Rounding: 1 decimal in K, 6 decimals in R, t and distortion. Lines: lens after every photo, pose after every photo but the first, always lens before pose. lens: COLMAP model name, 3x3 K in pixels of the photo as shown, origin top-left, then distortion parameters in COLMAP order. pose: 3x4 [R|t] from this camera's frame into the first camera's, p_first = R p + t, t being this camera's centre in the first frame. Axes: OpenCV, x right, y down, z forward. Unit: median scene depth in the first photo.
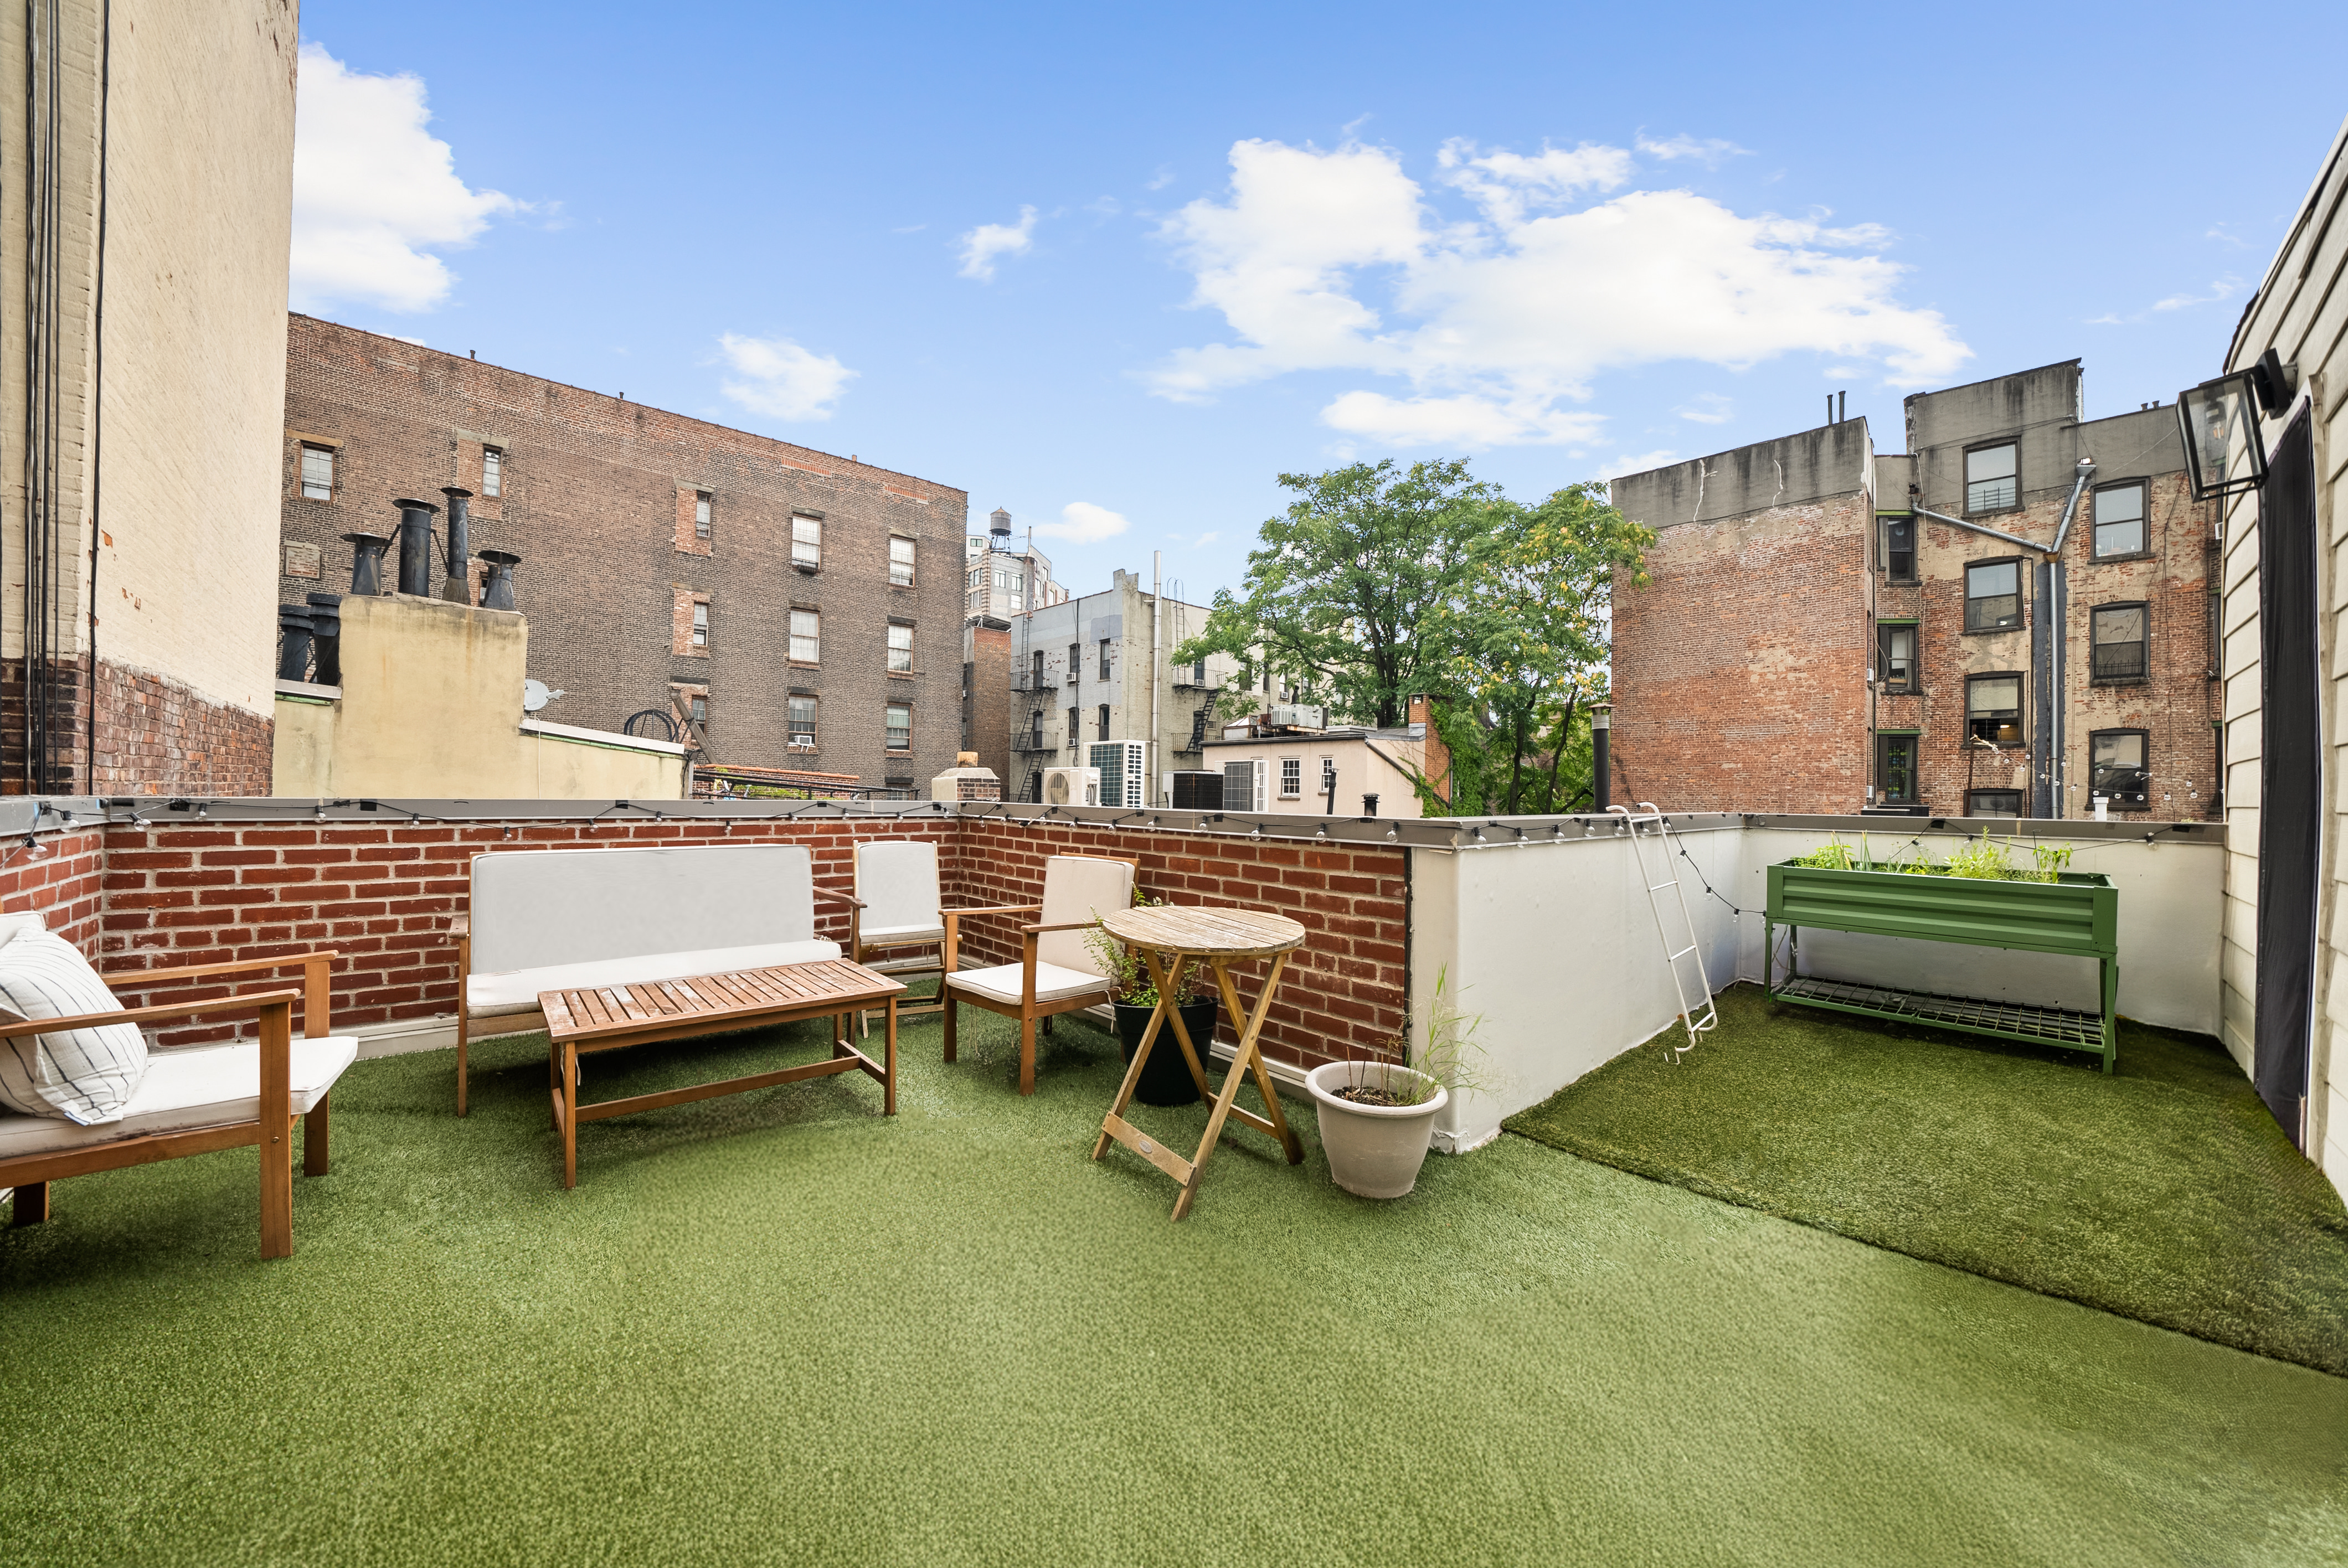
lens RADIAL K [[827.4, 0, 1182.3], [0, 827.4, 783.7], [0, 0, 1]] dist [0.000417, -0.000038]
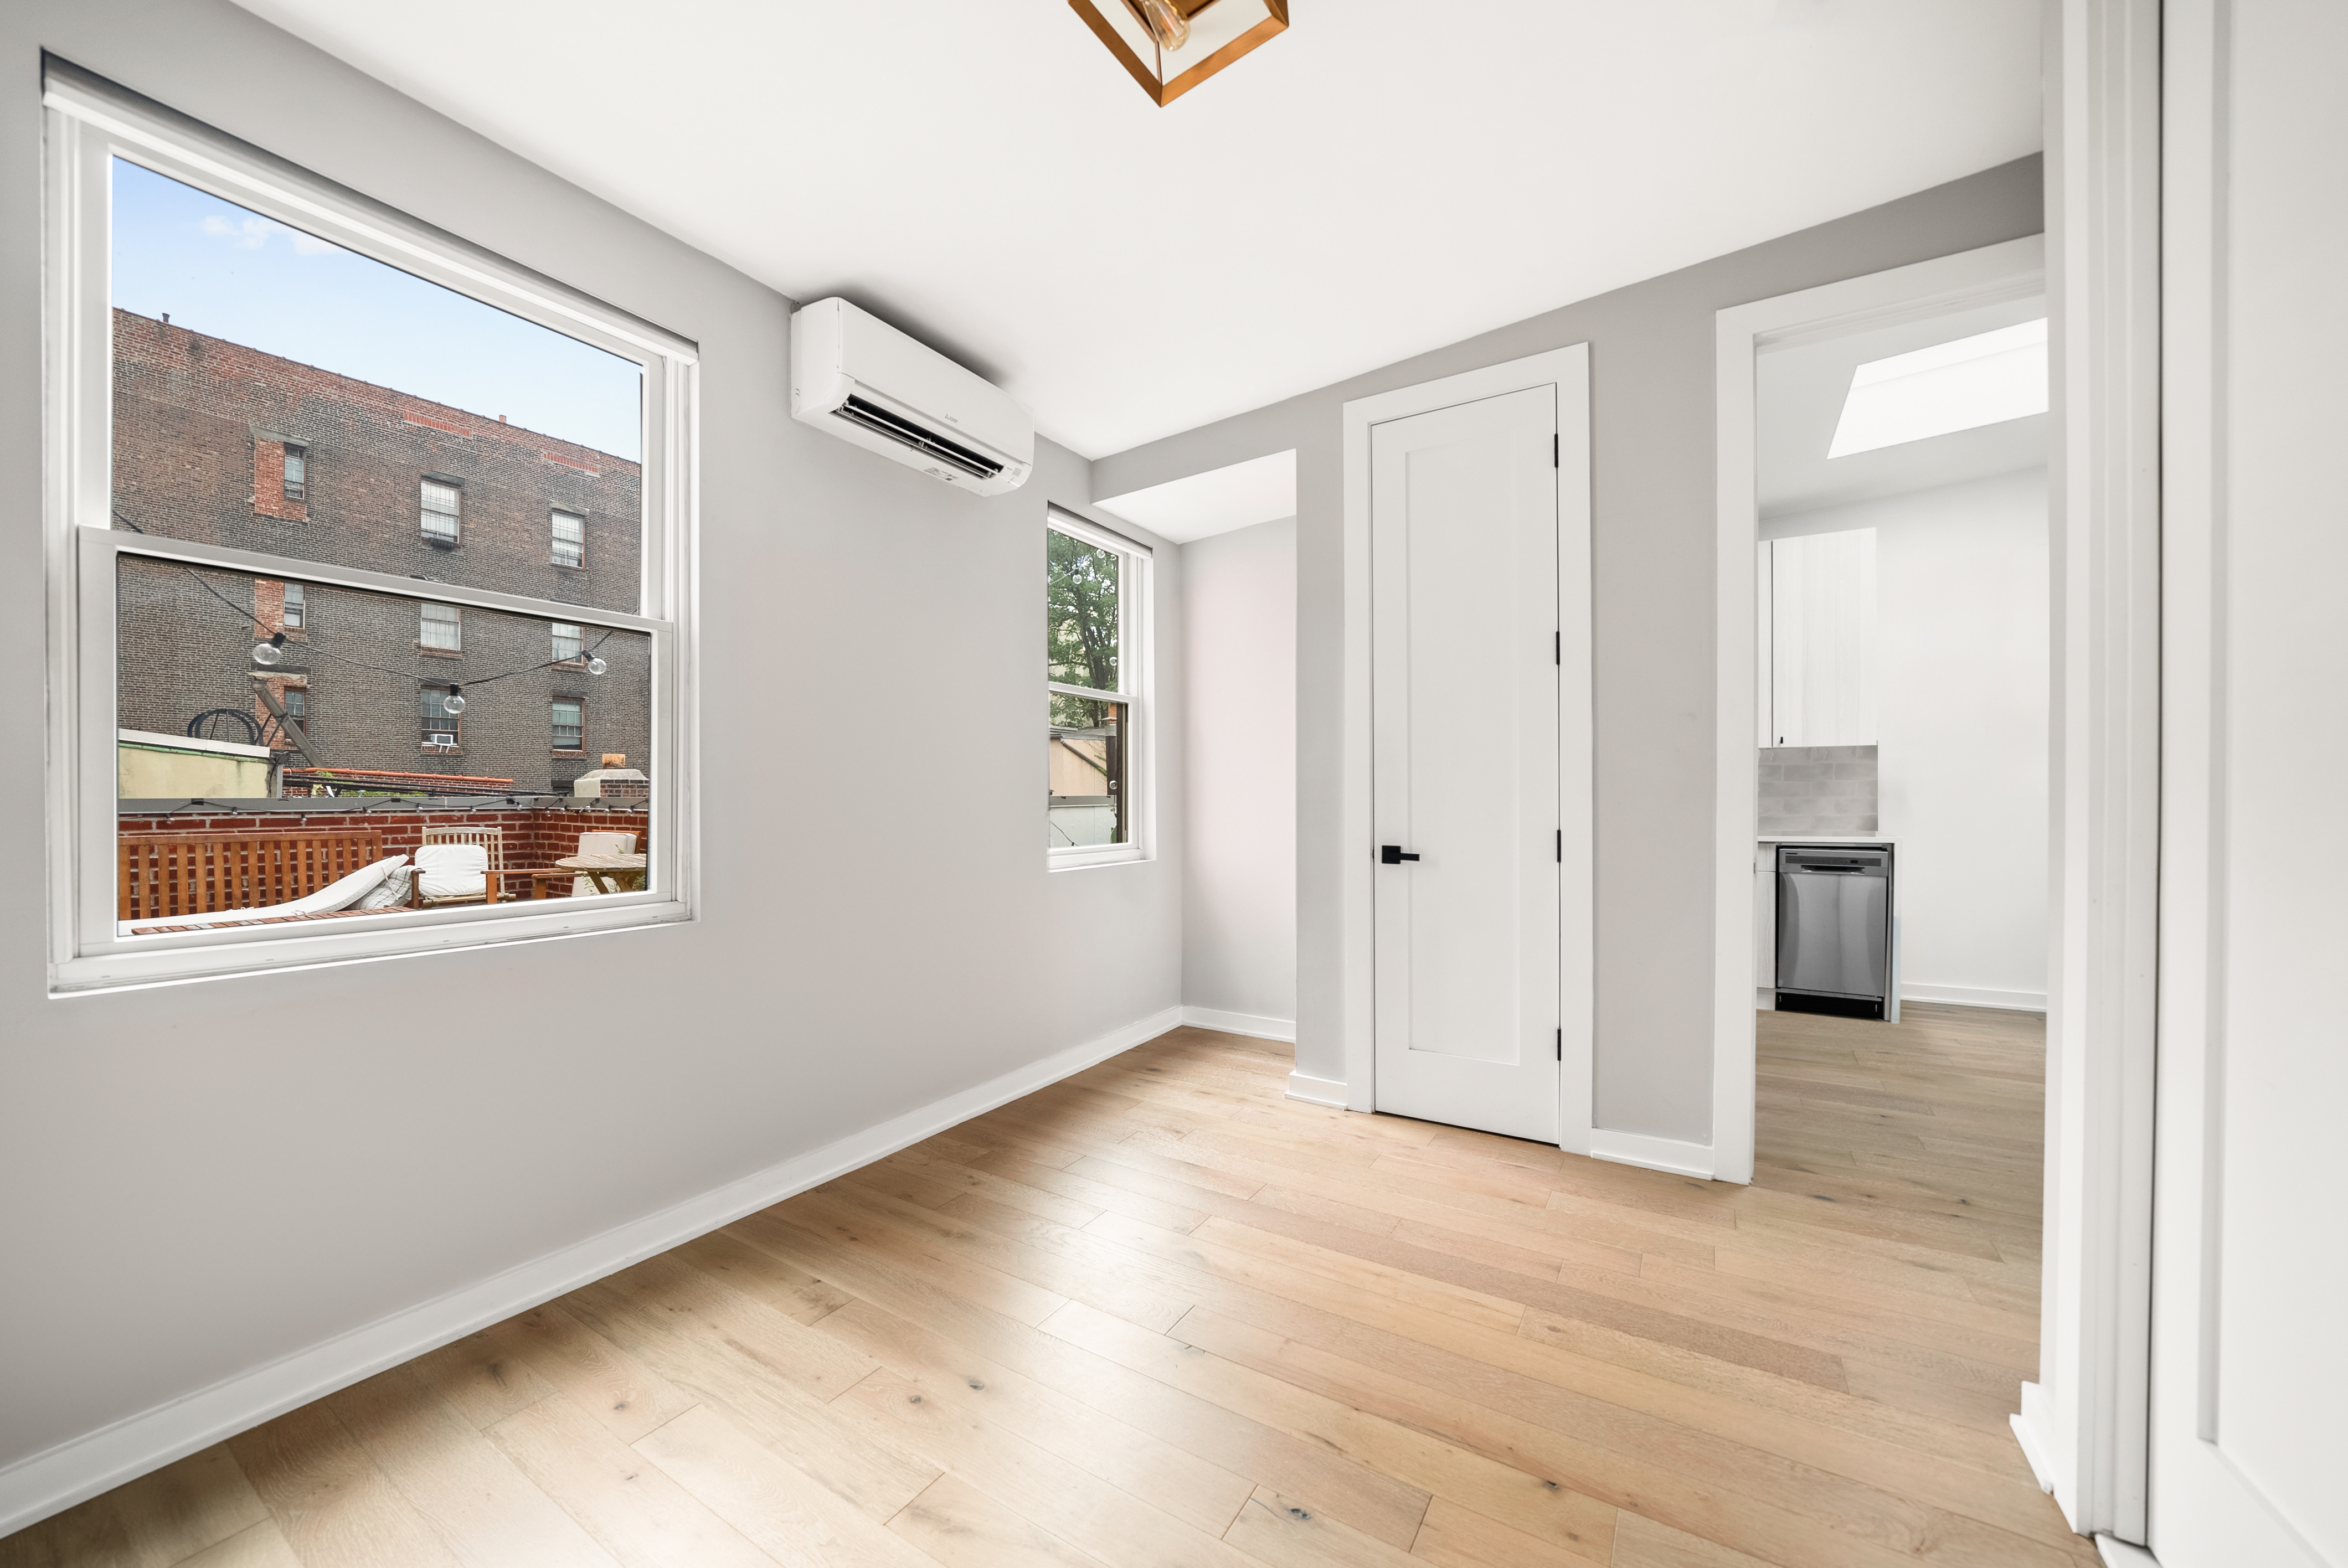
lens RADIAL K [[868.1, 0, 1171.2], [0, 868.1, 796.5], [0, 0, 1]] dist [0.000698, 0.000357]
pose [[0.967430, -0.016884, 0.252574, 0.058730], [0.012820, 0.999761, 0.017726, 0.001707], [-0.252813, -0.013911, 0.967415, -0.091073]]
